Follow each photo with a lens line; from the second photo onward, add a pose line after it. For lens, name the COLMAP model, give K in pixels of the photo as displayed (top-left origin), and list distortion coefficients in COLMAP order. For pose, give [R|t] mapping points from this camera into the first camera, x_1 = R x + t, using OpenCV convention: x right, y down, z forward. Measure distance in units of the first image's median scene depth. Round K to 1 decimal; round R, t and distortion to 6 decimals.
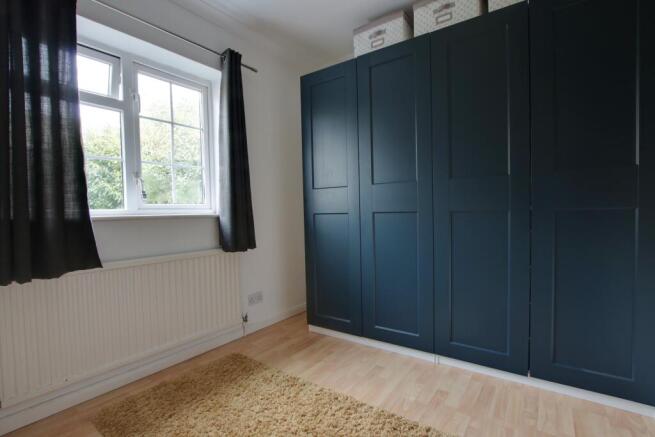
lens RADIAL K [[303.7, 0, 331.0], [0, 303.7, 222.1], [0, 0, 1]] dist [-0.028365, 0.000864]
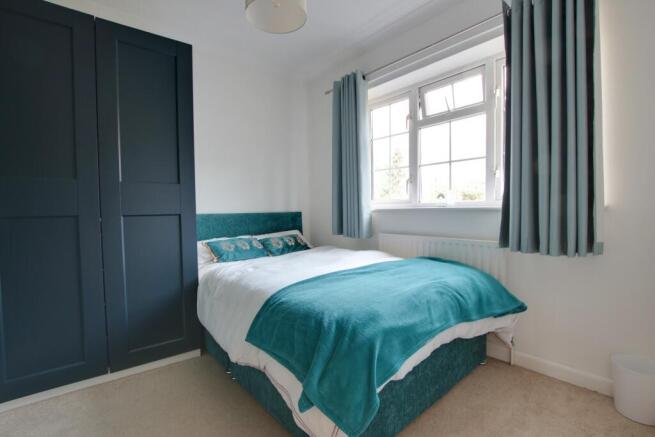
lens RADIAL K [[303.7, 0, 331.0], [0, 303.7, 222.1], [0, 0, 1]] dist [-0.028365, 0.000864]
pose [[-0.263020, 0.058904, -0.962990, 0.608441], [-0.020863, 0.997554, 0.066716, -0.032231], [0.964565, 0.037639, -0.261148, 0.835018]]
